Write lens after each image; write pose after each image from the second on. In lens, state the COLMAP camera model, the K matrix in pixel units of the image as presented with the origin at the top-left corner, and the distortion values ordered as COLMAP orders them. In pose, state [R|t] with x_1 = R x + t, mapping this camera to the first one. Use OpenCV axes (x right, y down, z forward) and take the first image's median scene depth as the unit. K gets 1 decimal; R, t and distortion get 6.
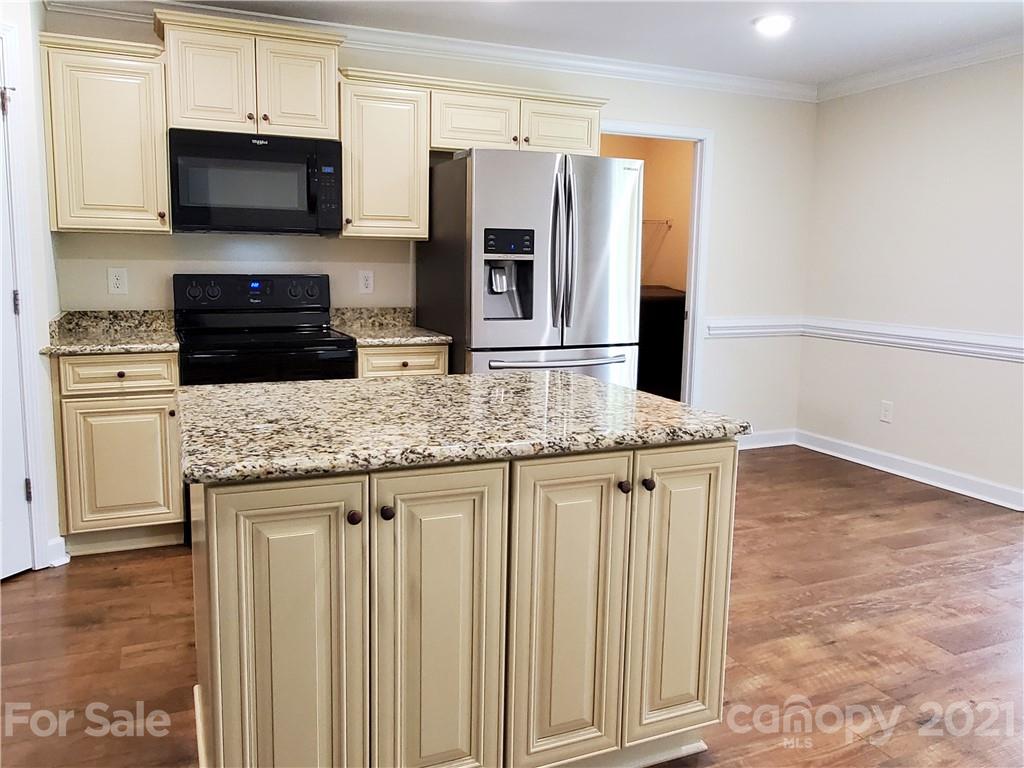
lens RADIAL K [[798.1, 0, 508.2], [0, 798.1, 364.3], [0, 0, 1]] dist [-0.052027, 0.105318]
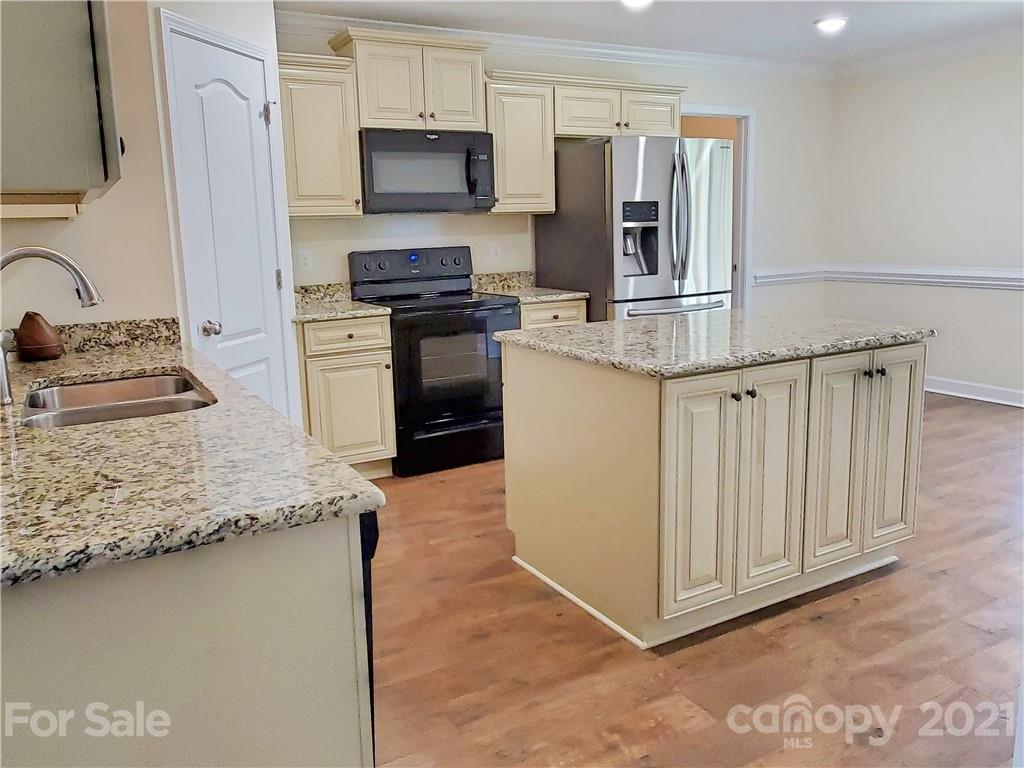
lens RADIAL K [[798.1, 0, 508.2], [0, 798.1, 364.3], [0, 0, 1]] dist [-0.052027, 0.105318]
pose [[0.993908, -0.061498, 0.091454, -0.323993], [0.057847, 0.997439, 0.042056, 0.016619], [-0.093806, -0.036510, 0.994921, -0.203994]]
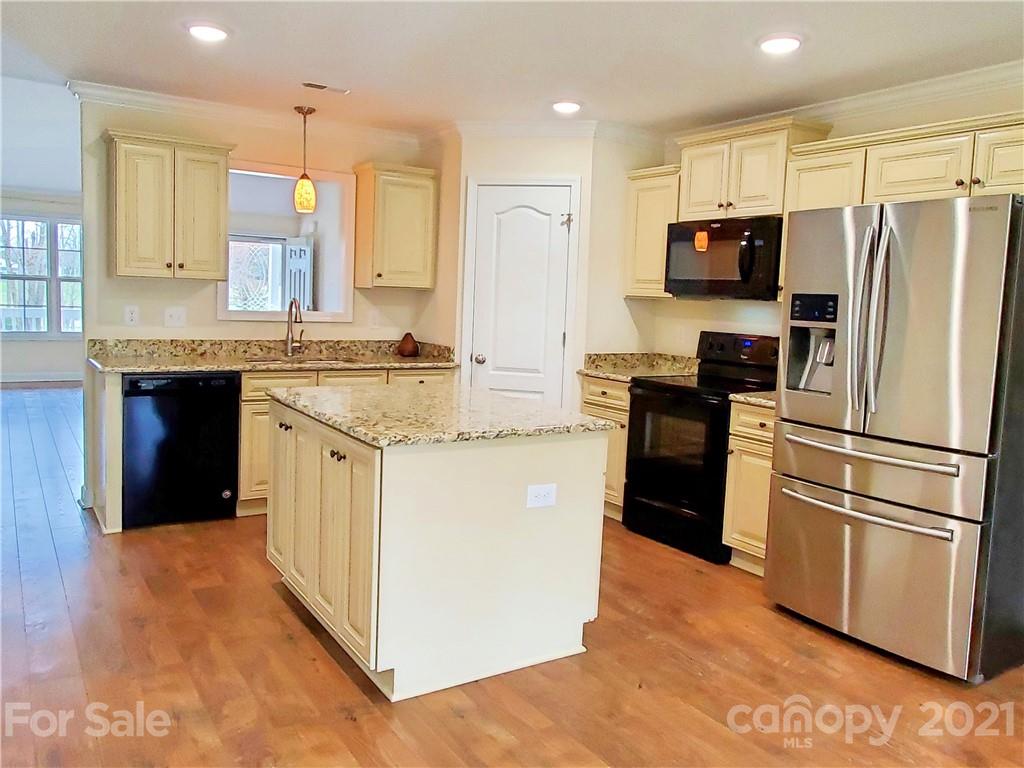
lens RADIAL K [[798.1, 0, 508.2], [0, 798.1, 364.3], [0, 0, 1]] dist [-0.052027, 0.105318]
pose [[0.152881, 0.077071, -0.985235, 0.846614], [-0.165783, 0.984826, 0.051314, -0.077472], [0.974240, 0.155490, 0.163338, 0.513018]]
